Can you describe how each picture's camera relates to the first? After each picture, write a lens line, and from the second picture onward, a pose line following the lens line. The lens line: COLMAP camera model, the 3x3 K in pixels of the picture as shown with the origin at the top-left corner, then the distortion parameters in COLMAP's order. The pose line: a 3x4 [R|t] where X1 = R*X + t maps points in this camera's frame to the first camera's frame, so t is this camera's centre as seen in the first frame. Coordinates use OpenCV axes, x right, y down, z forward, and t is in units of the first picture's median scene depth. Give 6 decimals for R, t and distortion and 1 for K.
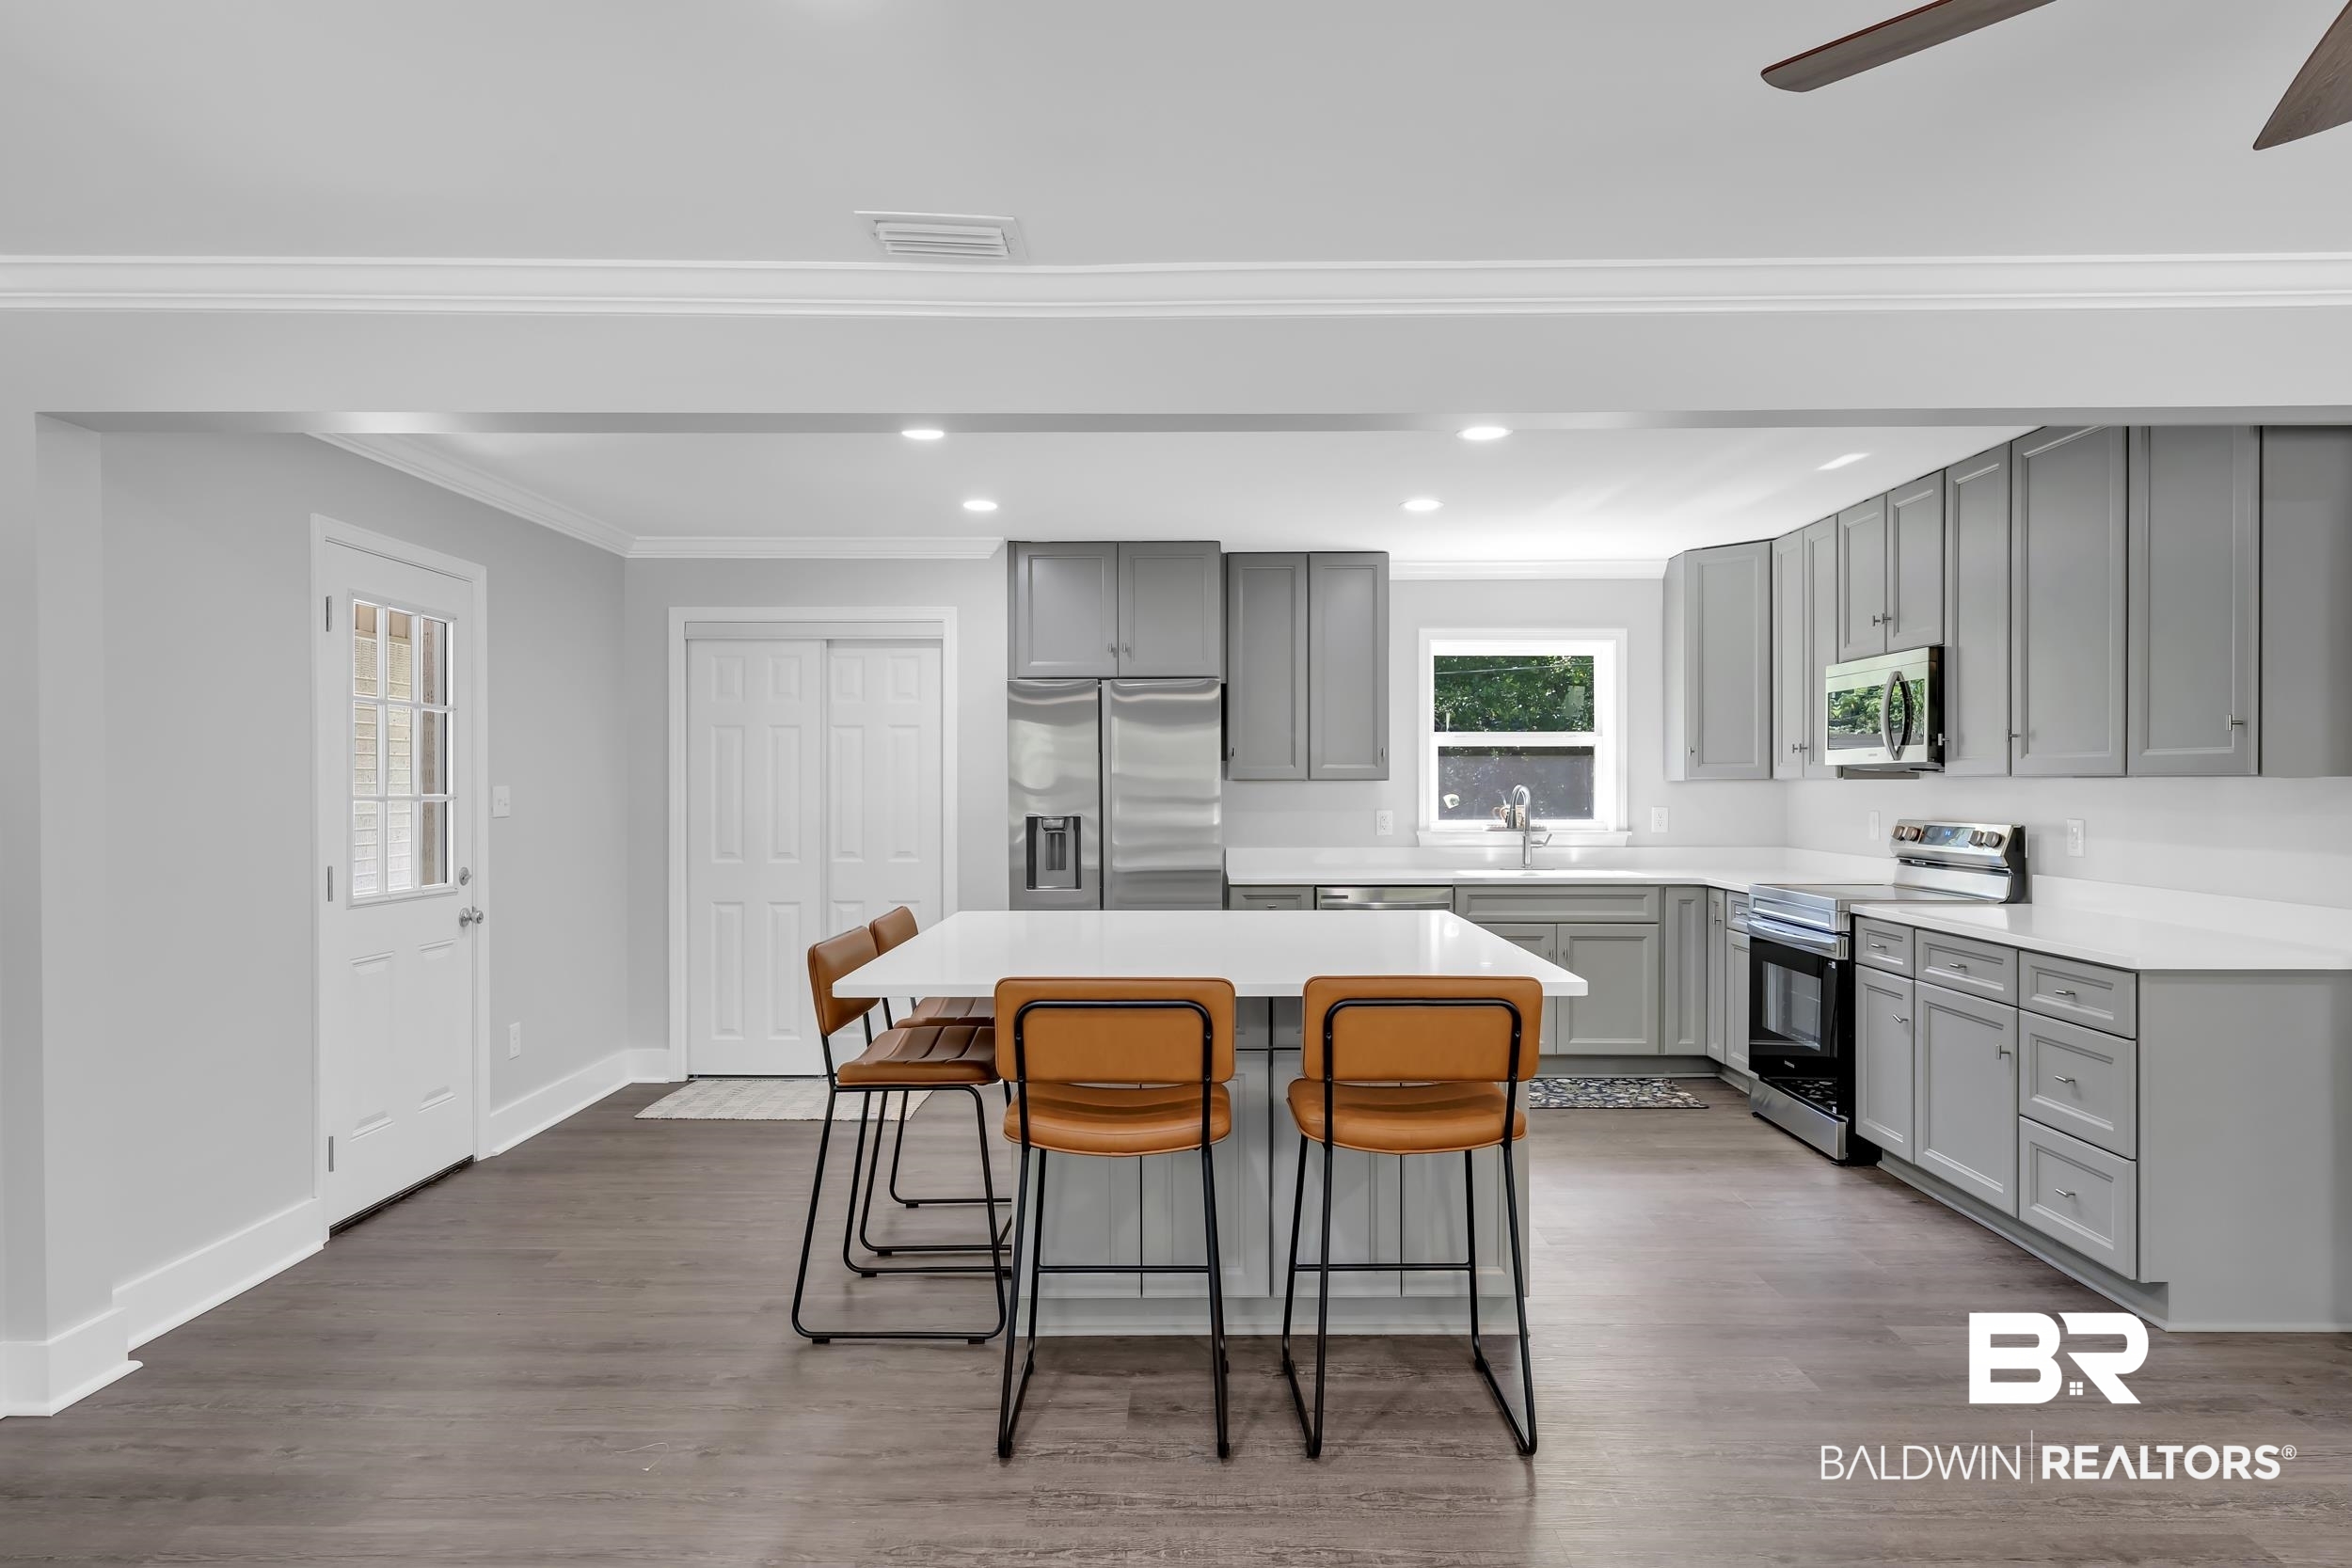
lens RADIAL K [[1361.1, 0, 1179.5], [0, 1361.1, 785.1], [0, 0, 1]] dist [-0.000052, 0.004525]
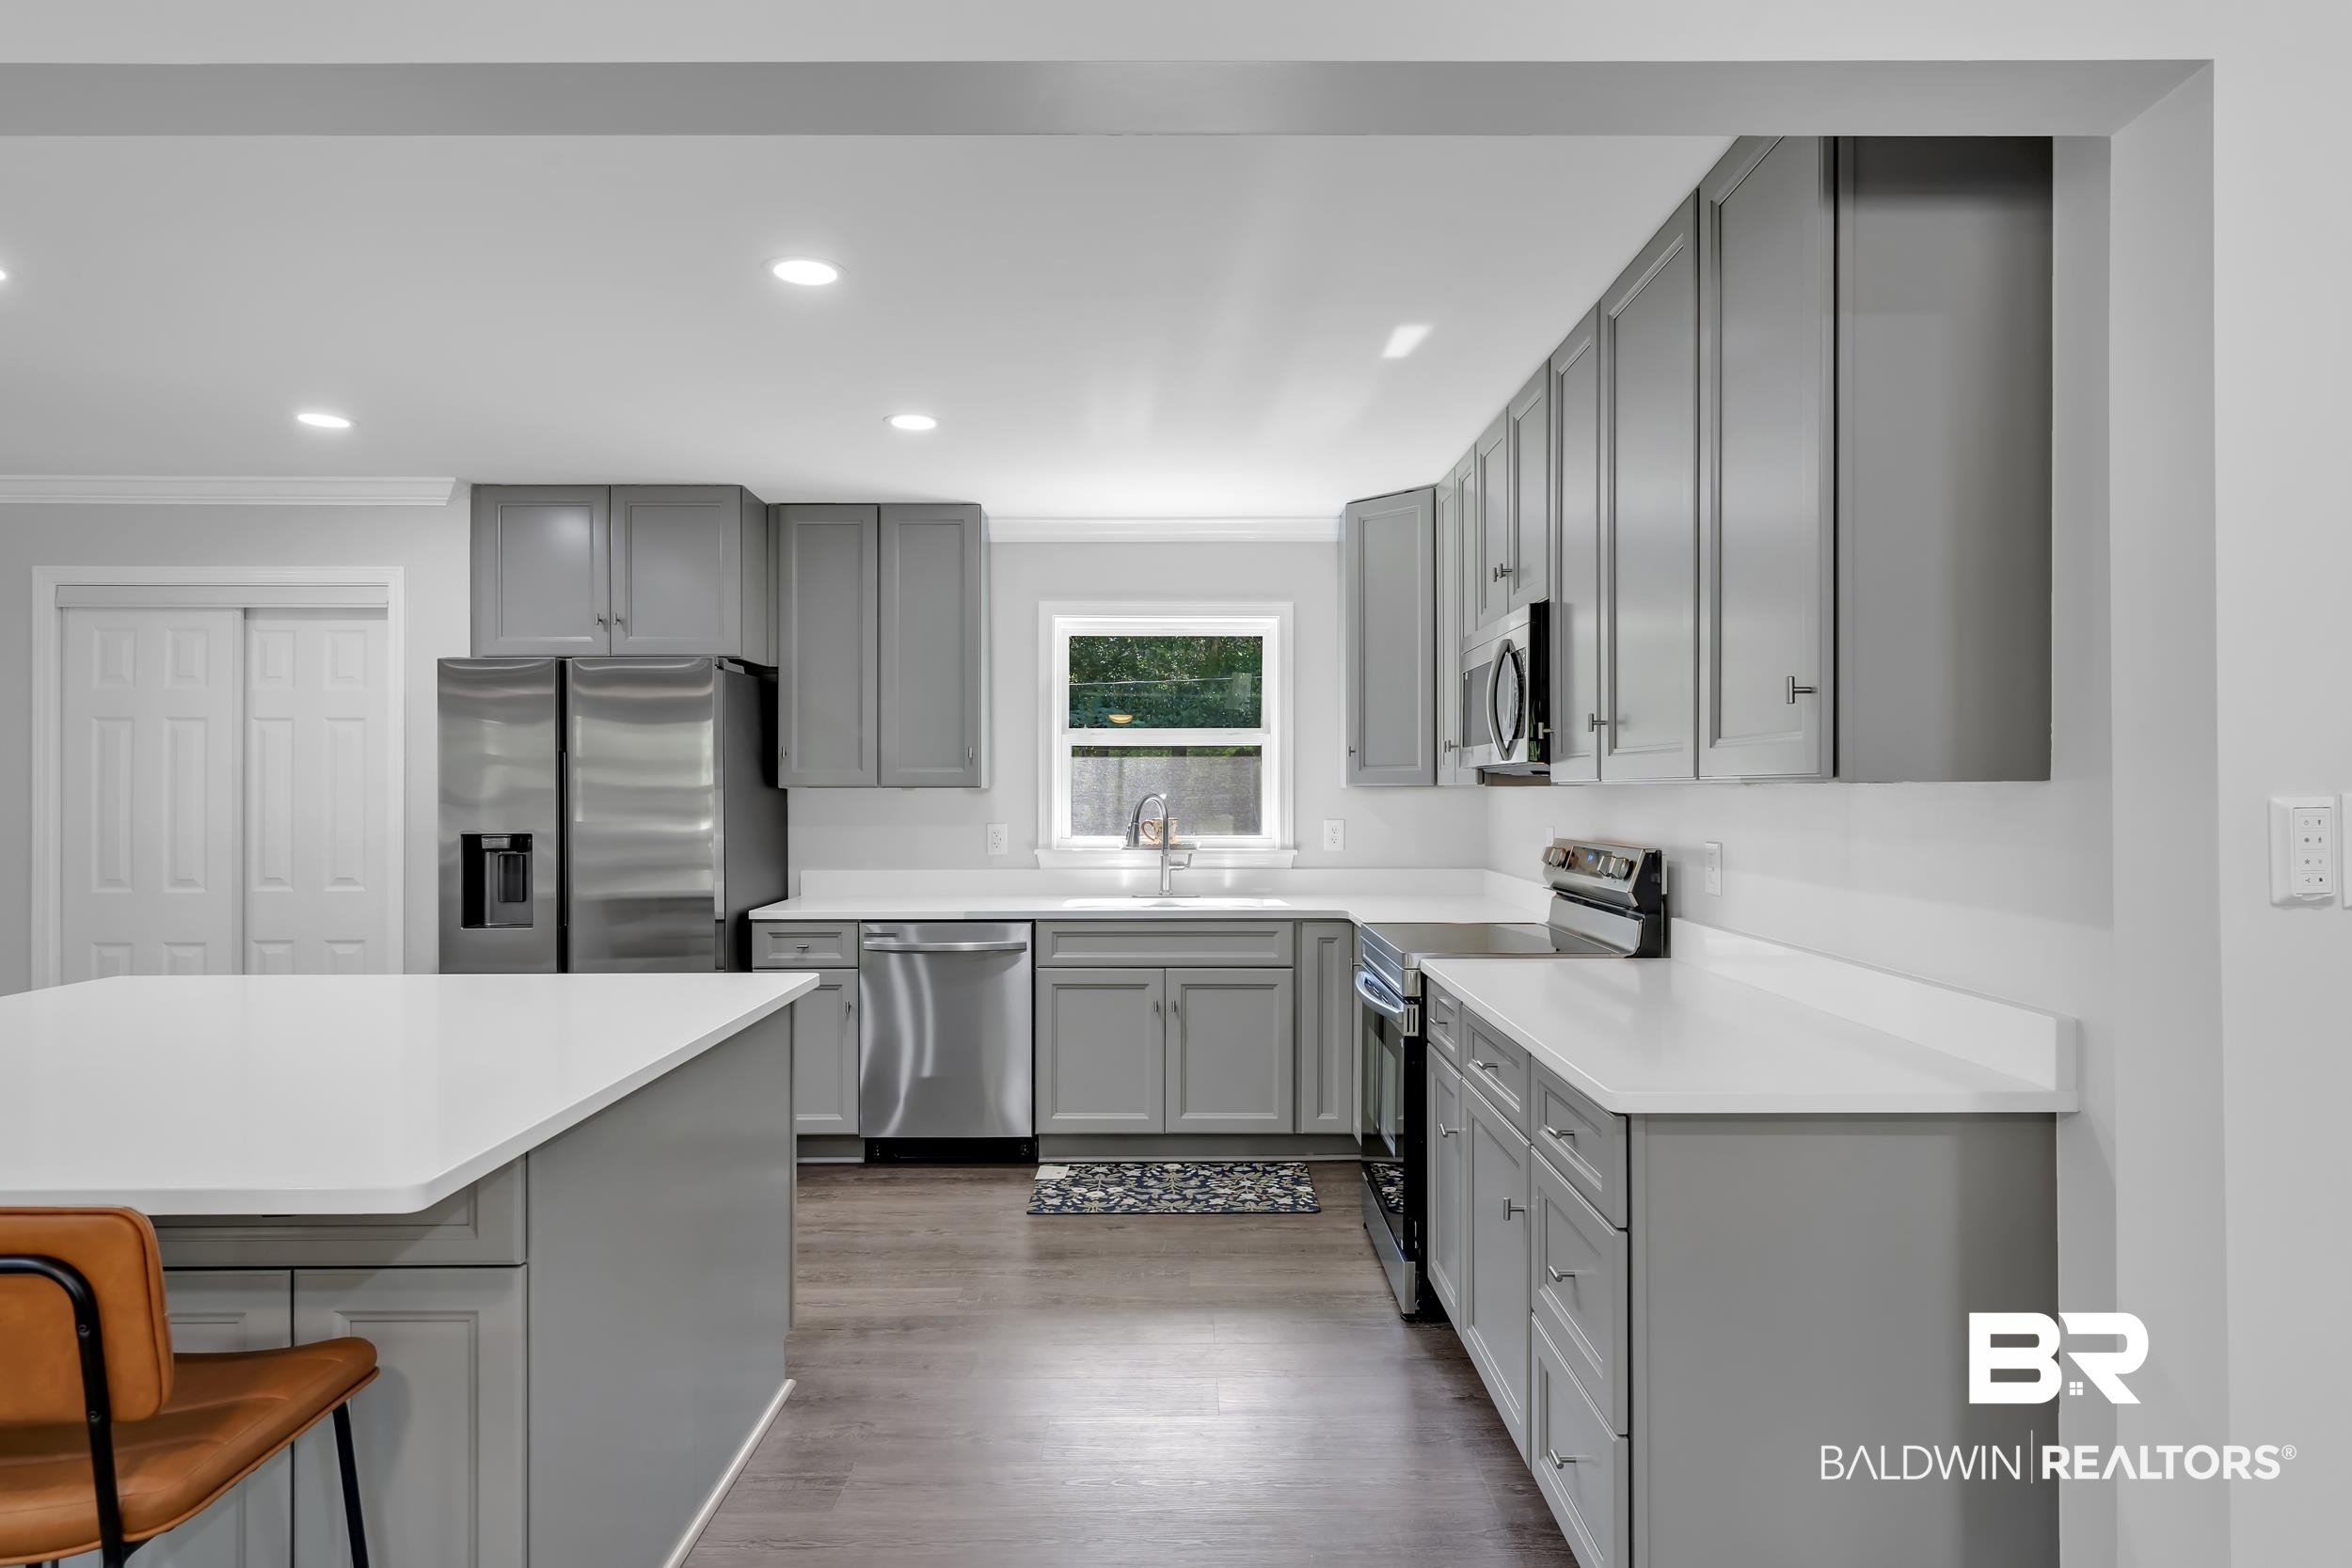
lens RADIAL K [[1292.4, 0, 1187.4], [0, 1292.4, 782.1], [0, 0, 1]] dist [-0.001269, 0.000739]
pose [[0.999839, 0.000322, 0.017916, 0.289945], [-0.000188, 0.999972, -0.007473, -0.000933], [-0.017918, 0.007469, 0.999812, 0.257657]]
